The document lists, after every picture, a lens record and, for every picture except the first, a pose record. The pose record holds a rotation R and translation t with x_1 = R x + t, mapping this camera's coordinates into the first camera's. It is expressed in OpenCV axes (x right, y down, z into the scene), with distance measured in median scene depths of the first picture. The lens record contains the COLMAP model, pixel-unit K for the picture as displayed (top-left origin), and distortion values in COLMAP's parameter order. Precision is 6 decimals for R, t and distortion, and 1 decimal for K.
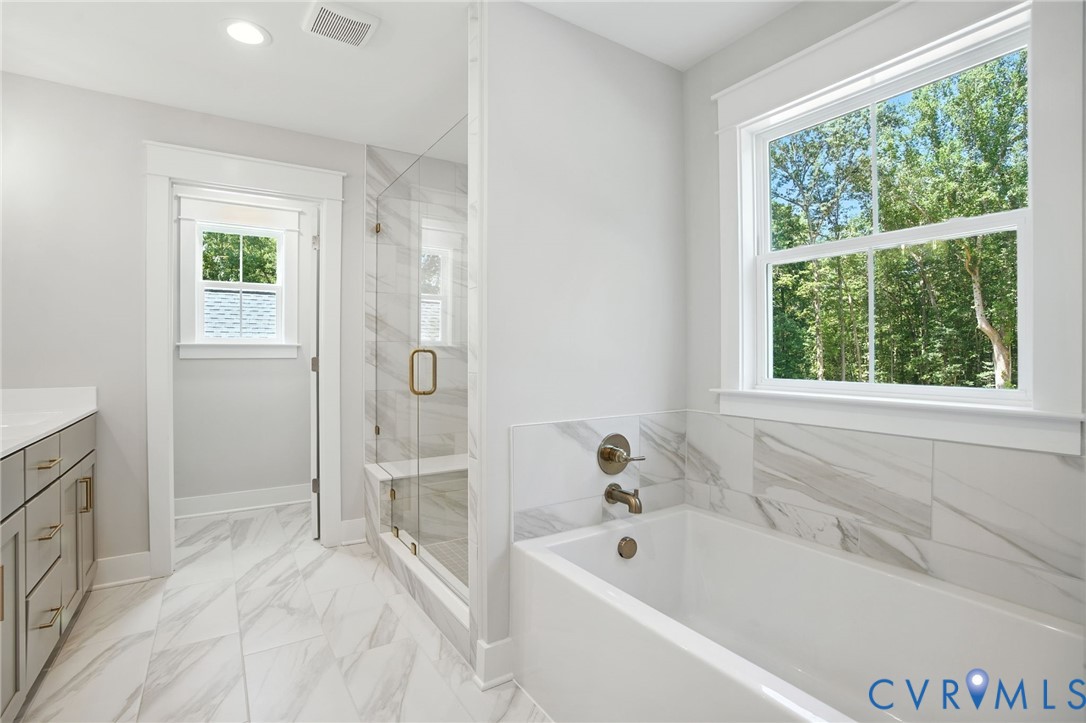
lens RADIAL K [[515.0, 0, 532.2], [0, 515.0, 357.2], [0, 0, 1]] dist [-0.068559, 0.028508]
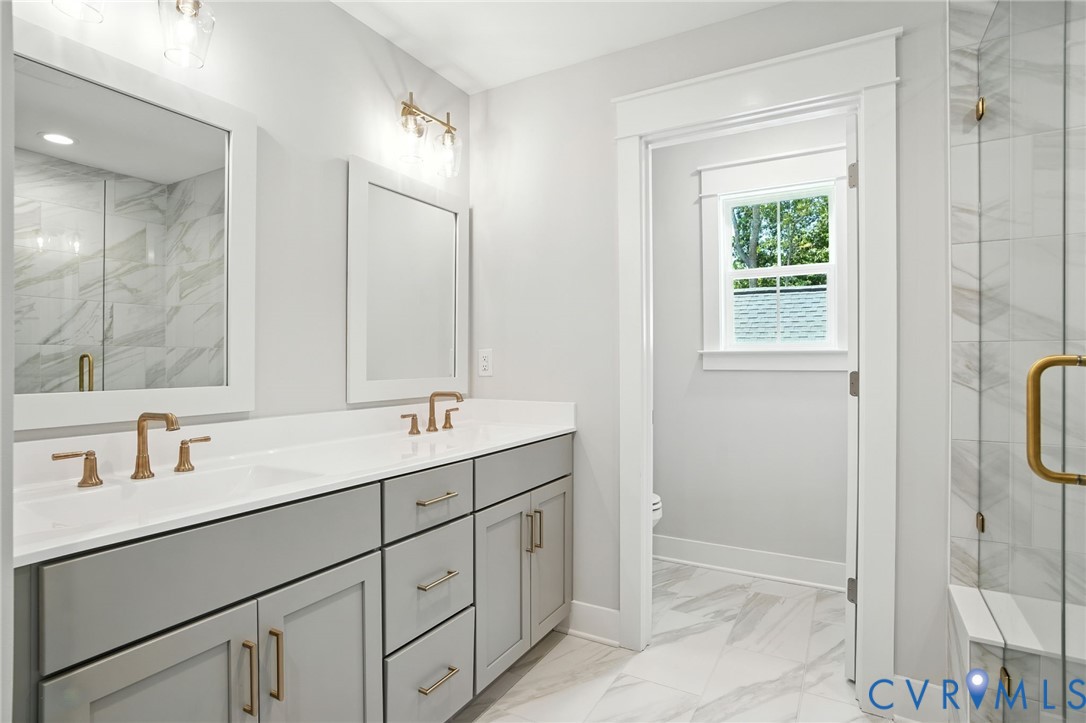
lens RADIAL K [[555.4, 0, 533.5], [0, 555.4, 360.2], [0, 0, 1]] dist [-0.064067, 0.032037]
pose [[0.460180, -0.000764, -0.887825, -0.053417], [-0.006838, 0.999967, -0.004404, -0.009813], [0.887799, 0.008097, 0.460160, 0.489280]]
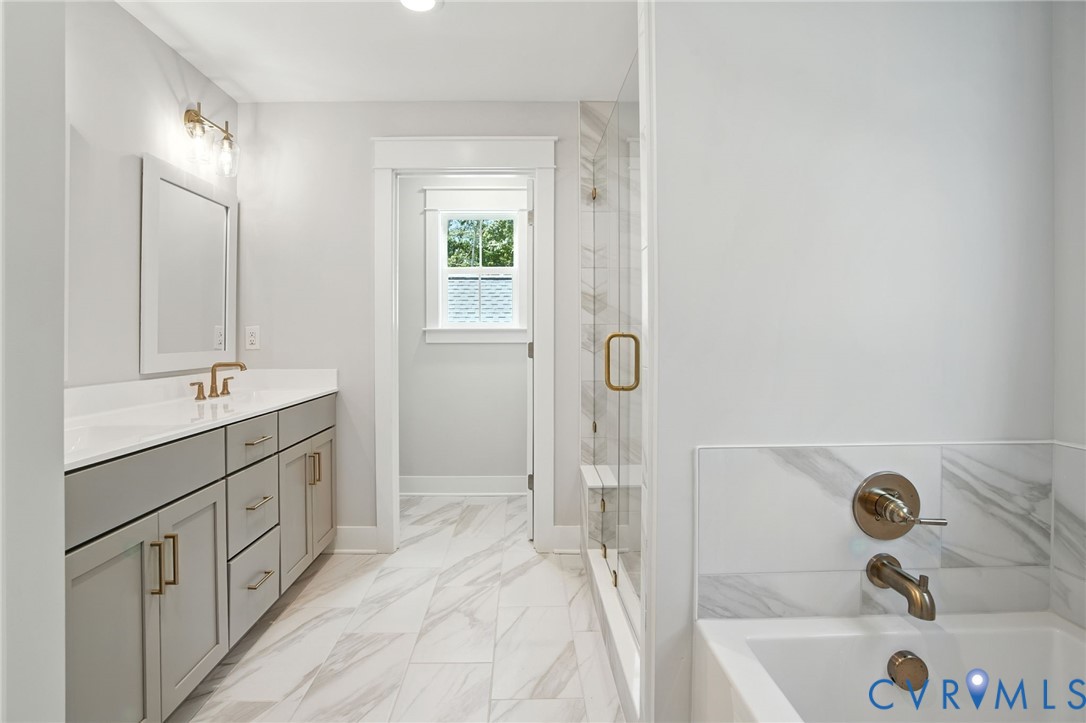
lens RADIAL K [[541.6, 0, 532.8], [0, 541.6, 336.6], [0, 0, 1]] dist [-0.058489, 0.024328]
pose [[0.855013, -0.001722, -0.518603, 0.106167], [-0.002075, 0.999975, -0.006741, -0.005177], [0.518602, 0.006839, 0.854988, 0.208221]]
